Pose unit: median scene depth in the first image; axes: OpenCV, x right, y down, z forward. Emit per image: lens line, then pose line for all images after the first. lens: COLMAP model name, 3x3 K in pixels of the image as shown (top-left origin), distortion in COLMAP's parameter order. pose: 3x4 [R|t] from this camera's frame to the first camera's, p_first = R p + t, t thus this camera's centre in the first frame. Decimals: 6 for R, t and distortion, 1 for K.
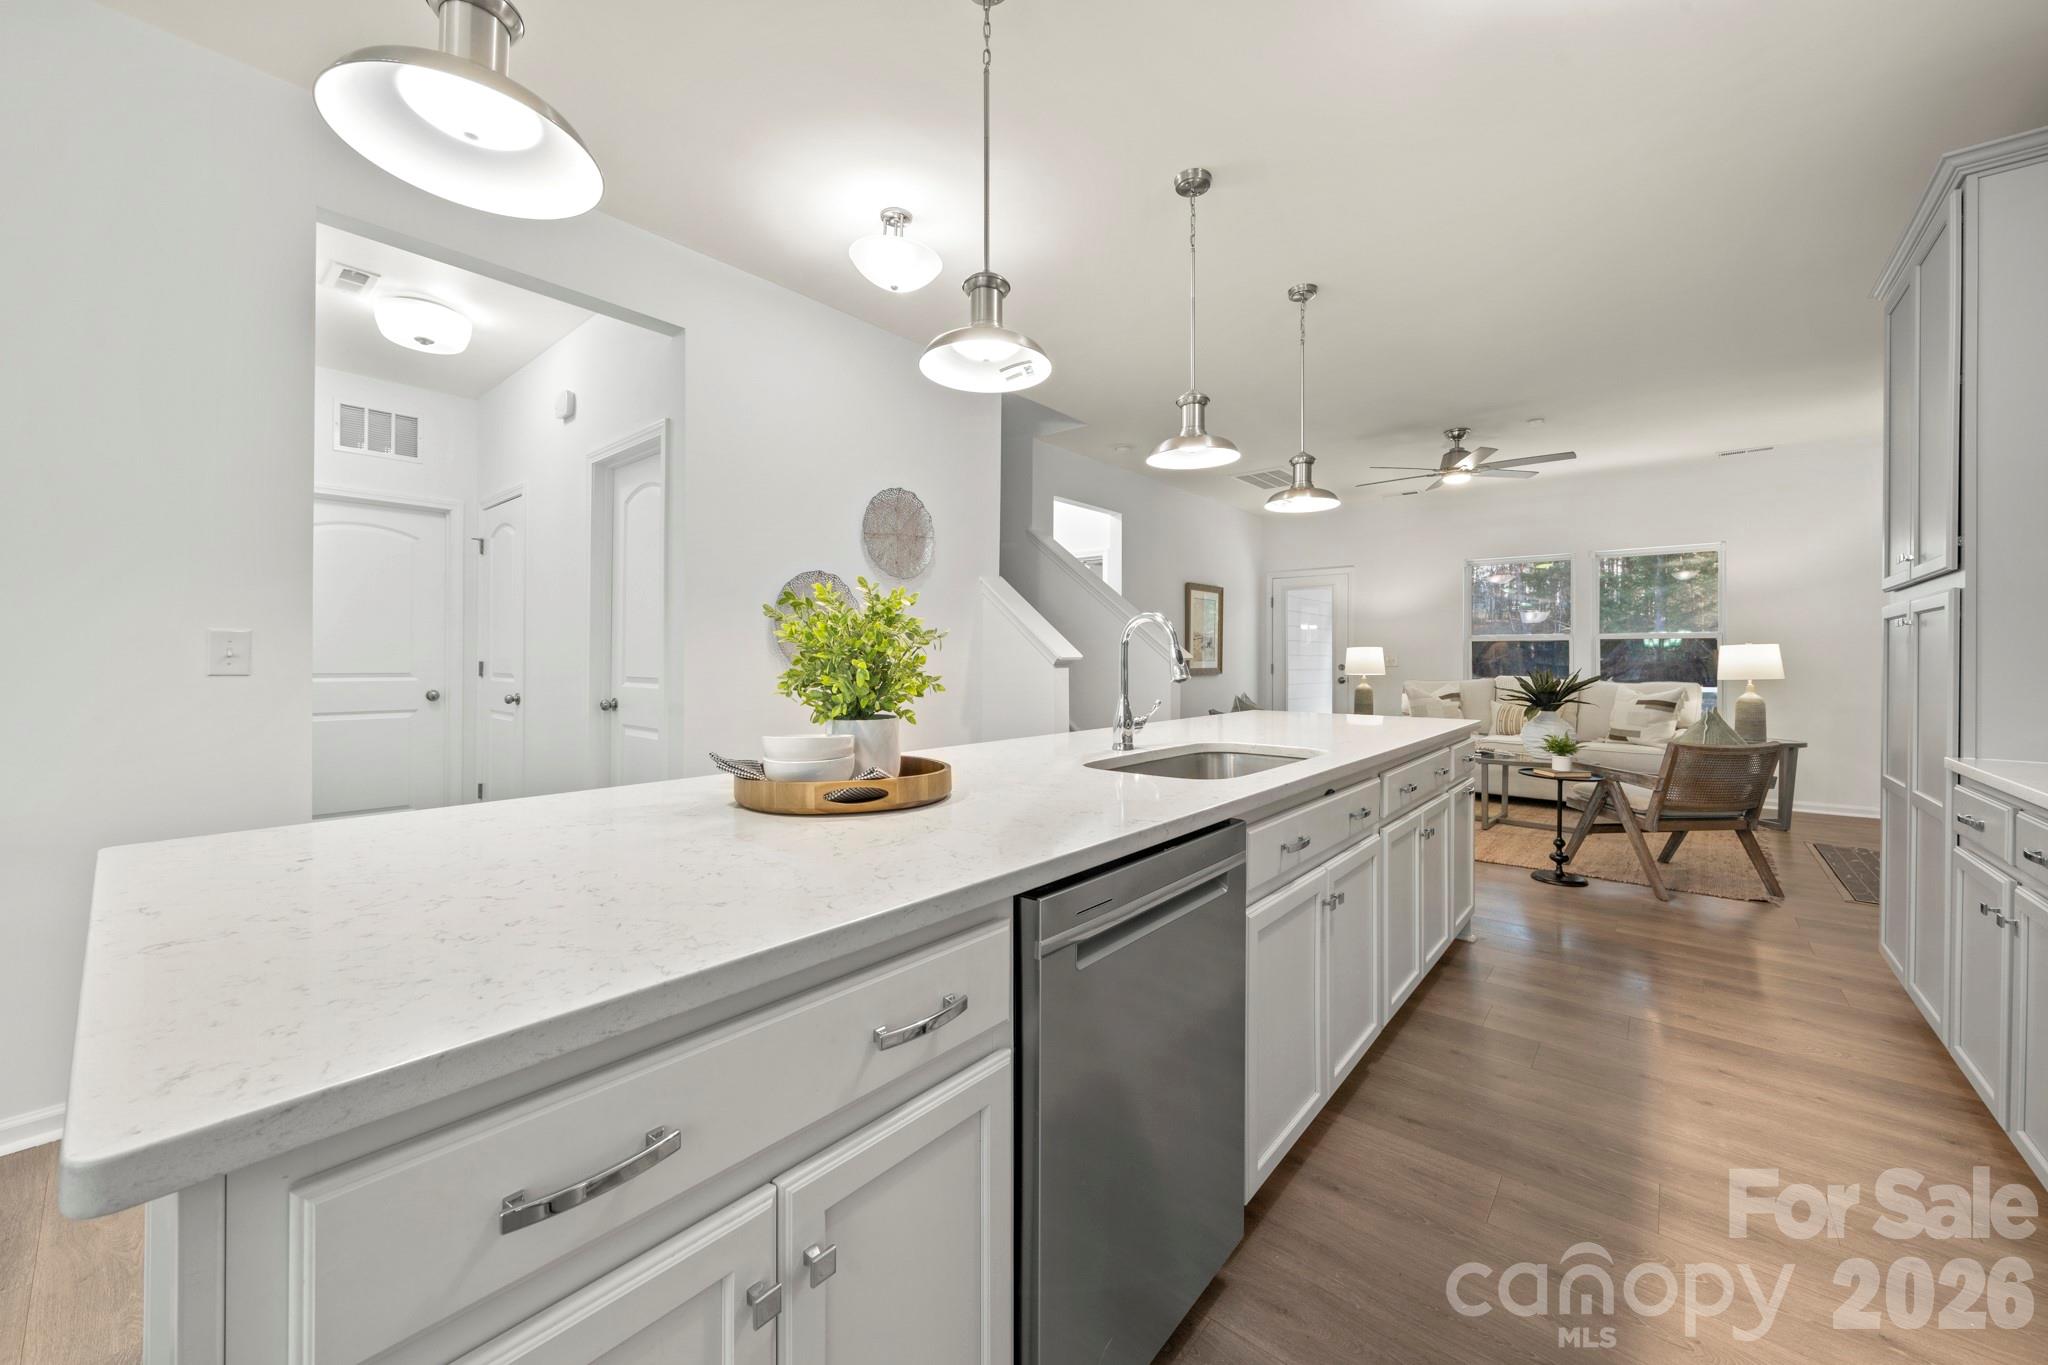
lens RADIAL K [[764.5, 0, 1016.2], [0, 764.5, 652.9], [0, 0, 1]] dist [-0.016023, -0.000011]
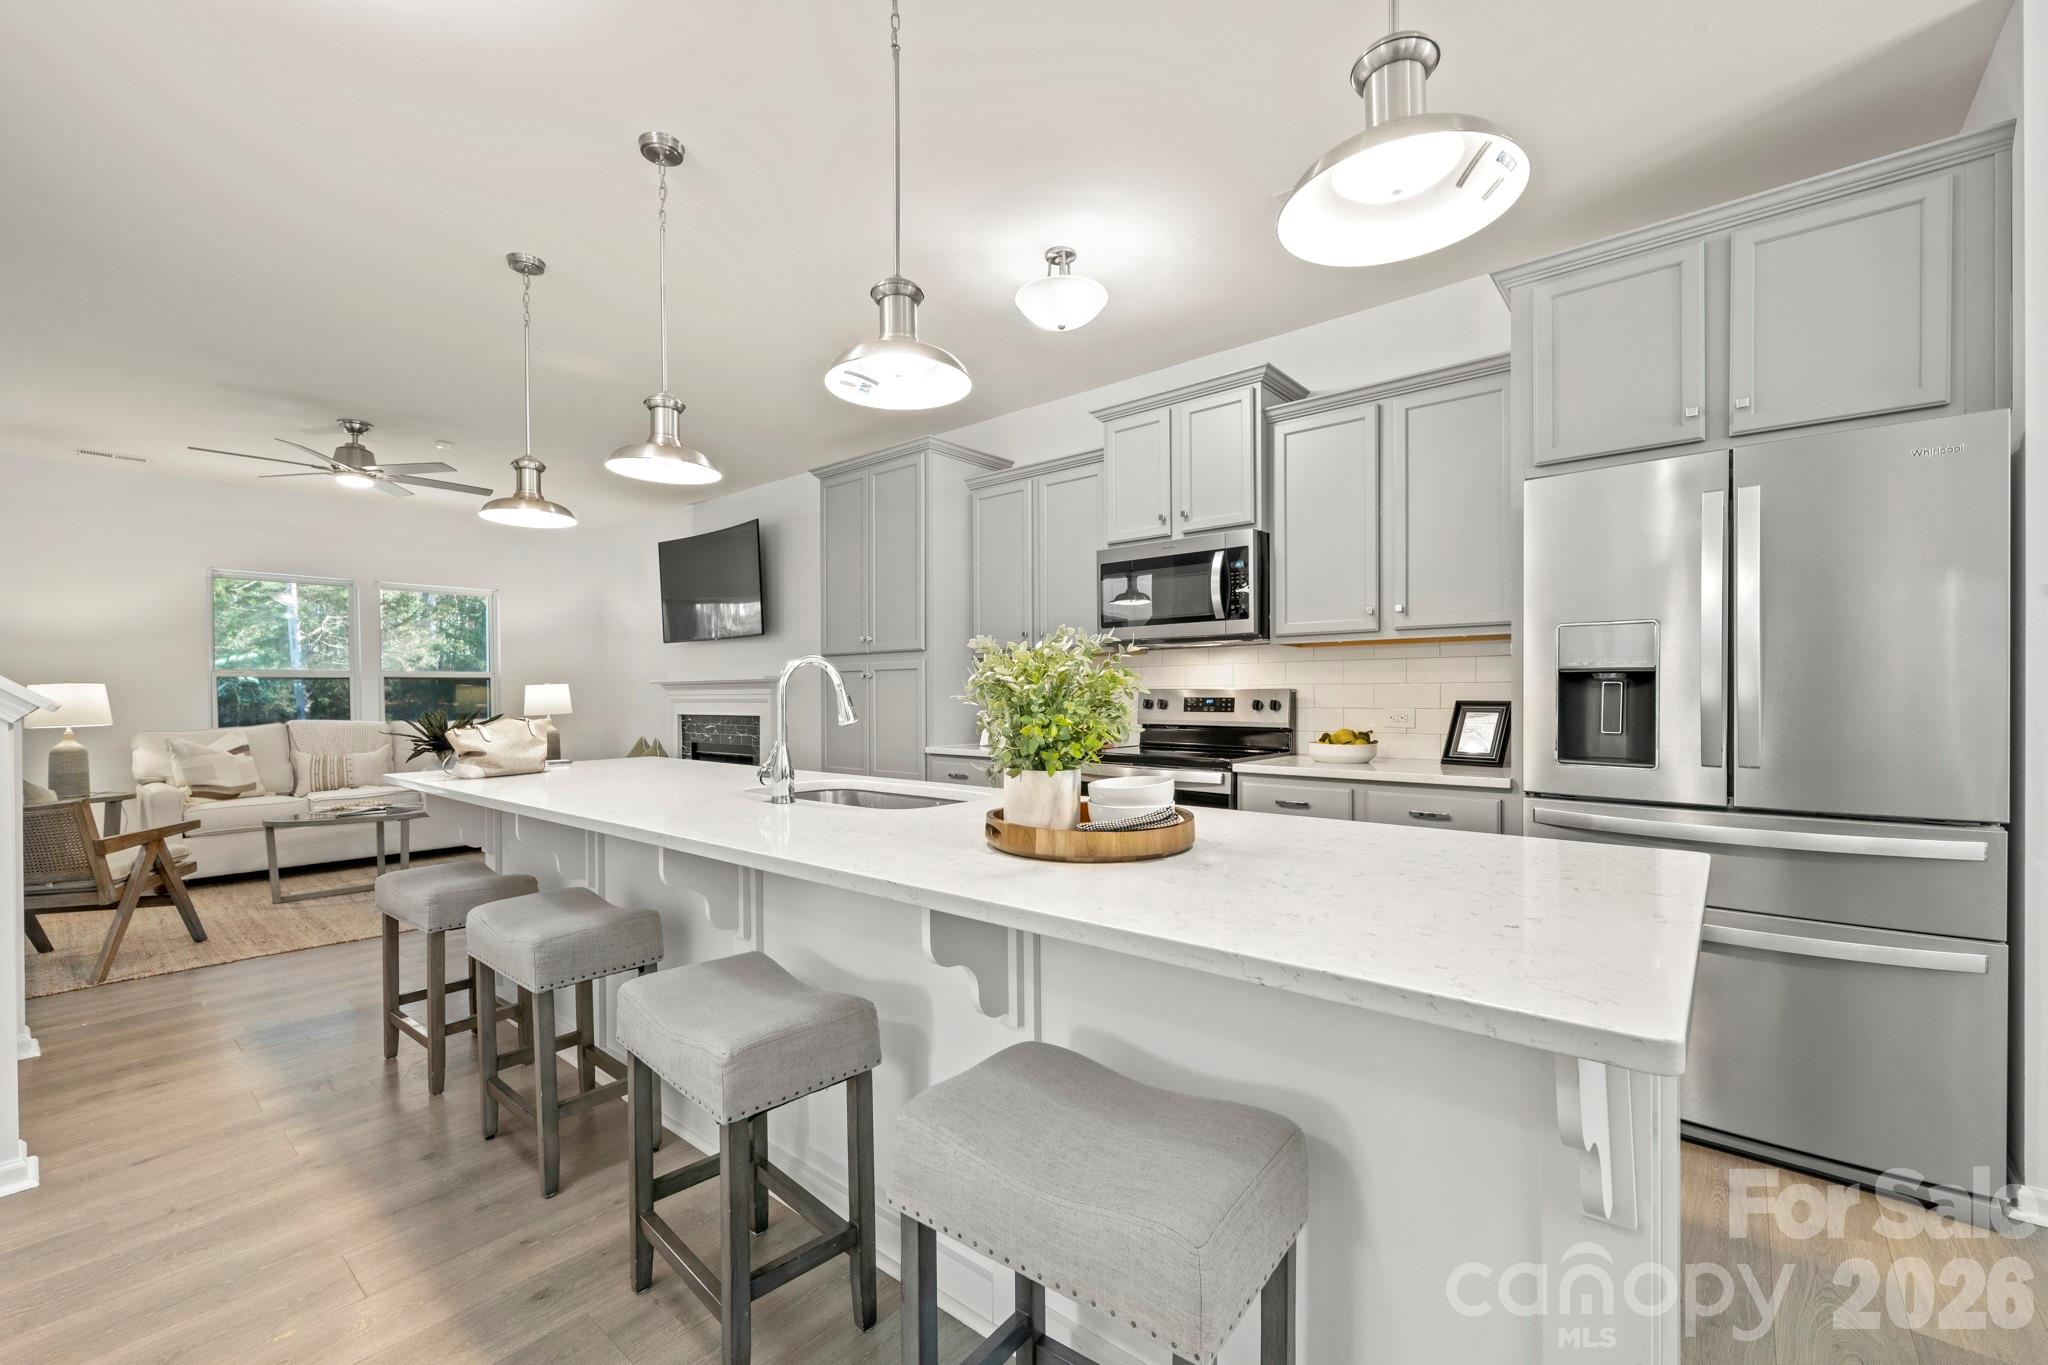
lens RADIAL K [[840.8, 0, 1024.0], [0, 840.8, 682.5], [0, 0, 1]] dist [0.001587, 0.000070]
pose [[0.017917, 0.006823, 0.999816, -0.299481], [0.001516, 0.999975, -0.006851, -0.003321], [-0.999838, 0.001638, 0.017906, 0.242324]]
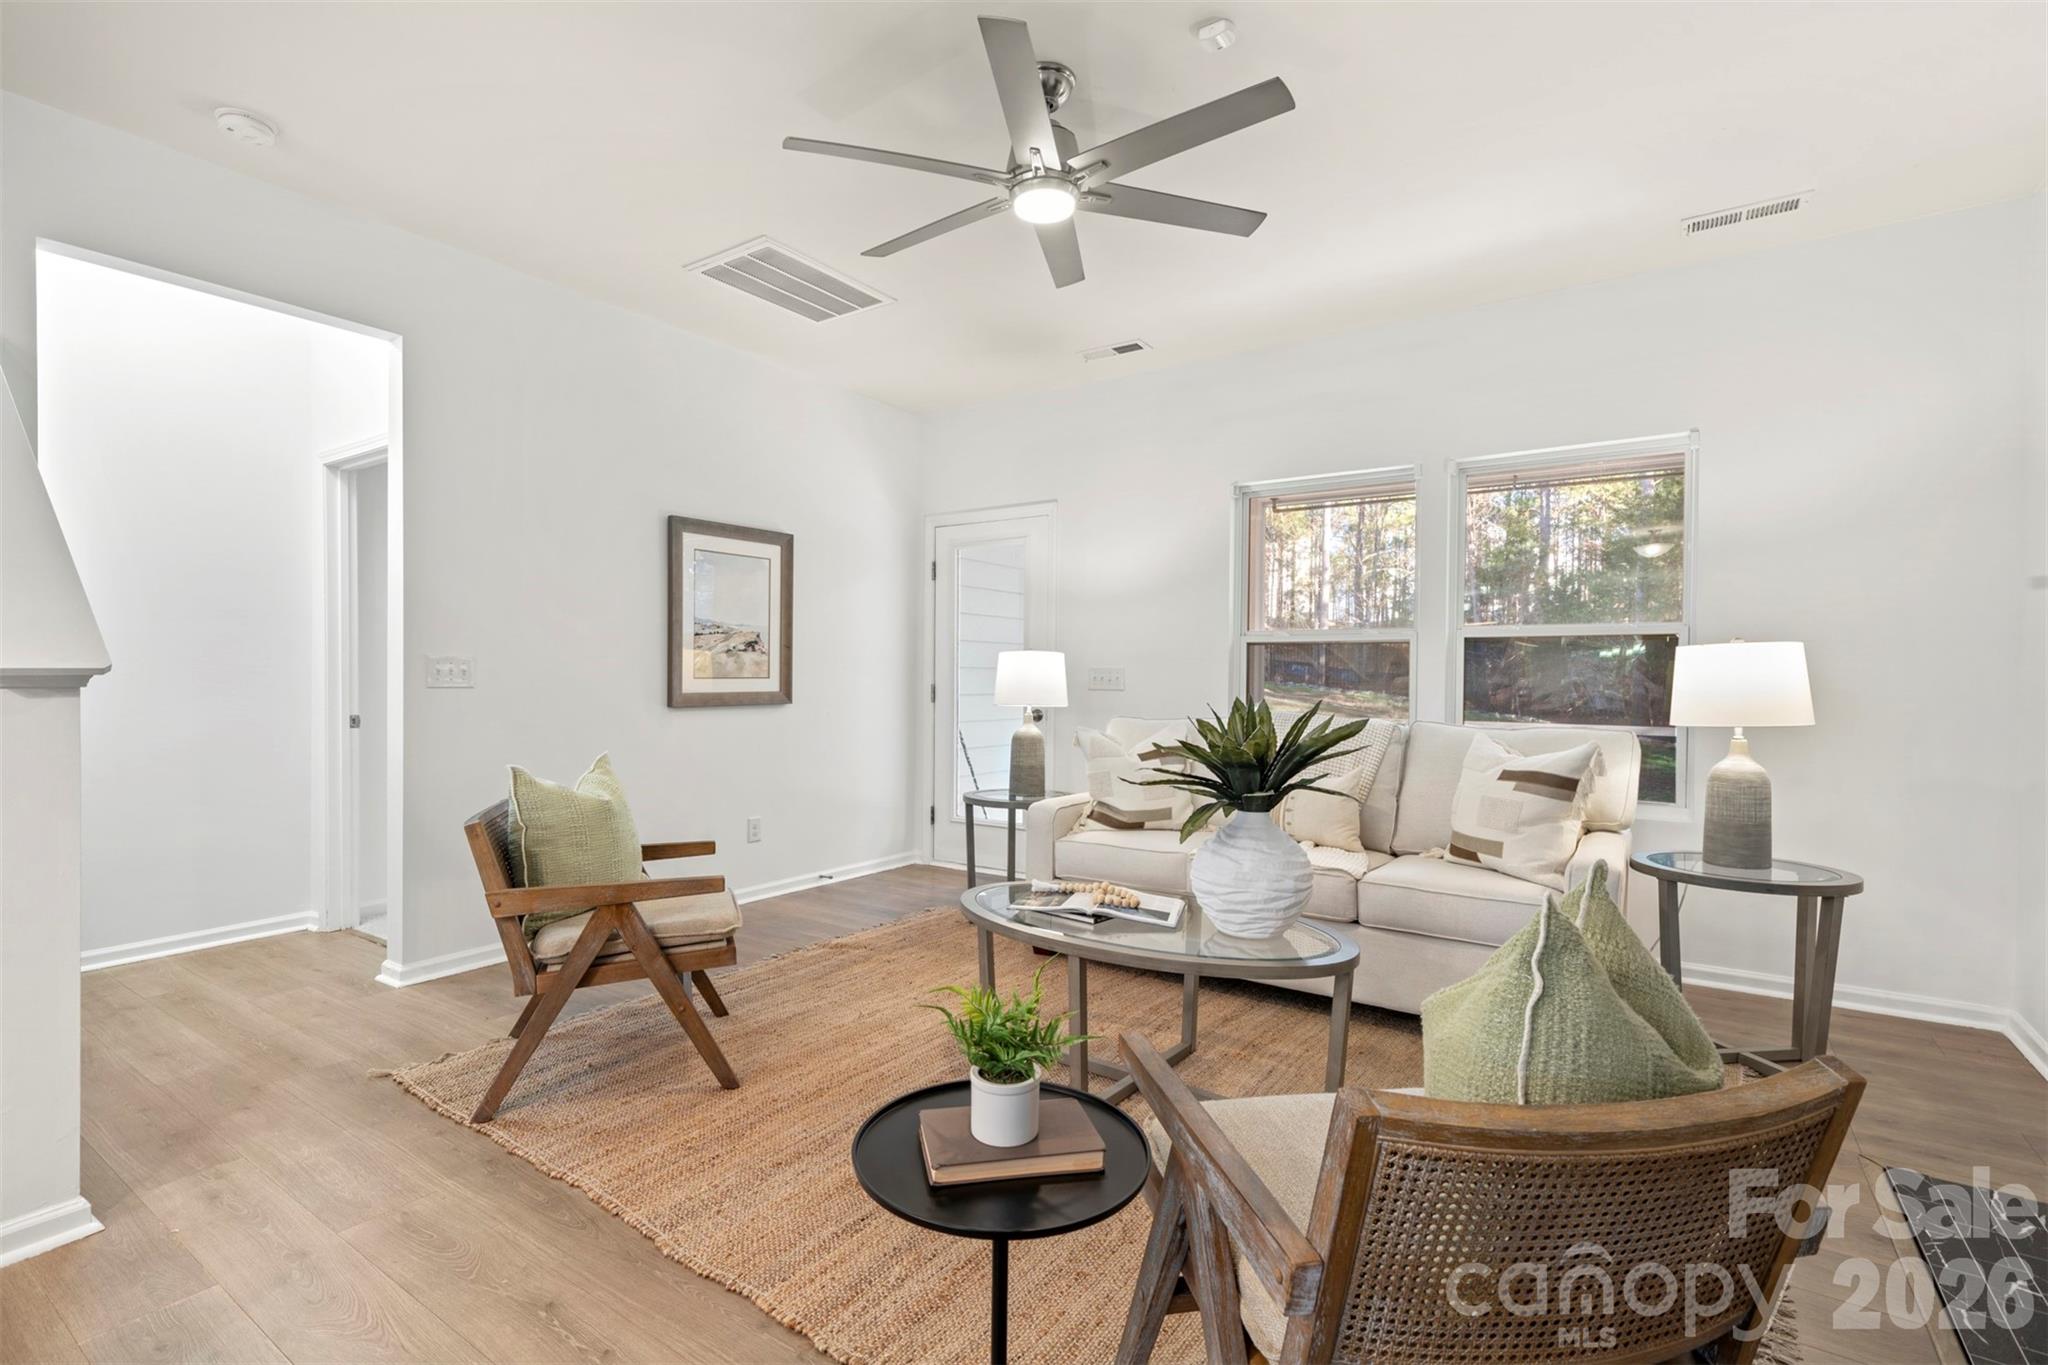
lens RADIAL K [[942.3, 0, 1024.6], [0, 942.3, 682.1], [0, 0, 1]] dist [-0.001138, -0.000060]
pose [[0.994019, 0.002347, 0.109182, 0.490332], [-0.004115, 0.999864, 0.015969, 0.003179], [-0.109130, -0.016323, 0.993893, 0.489921]]
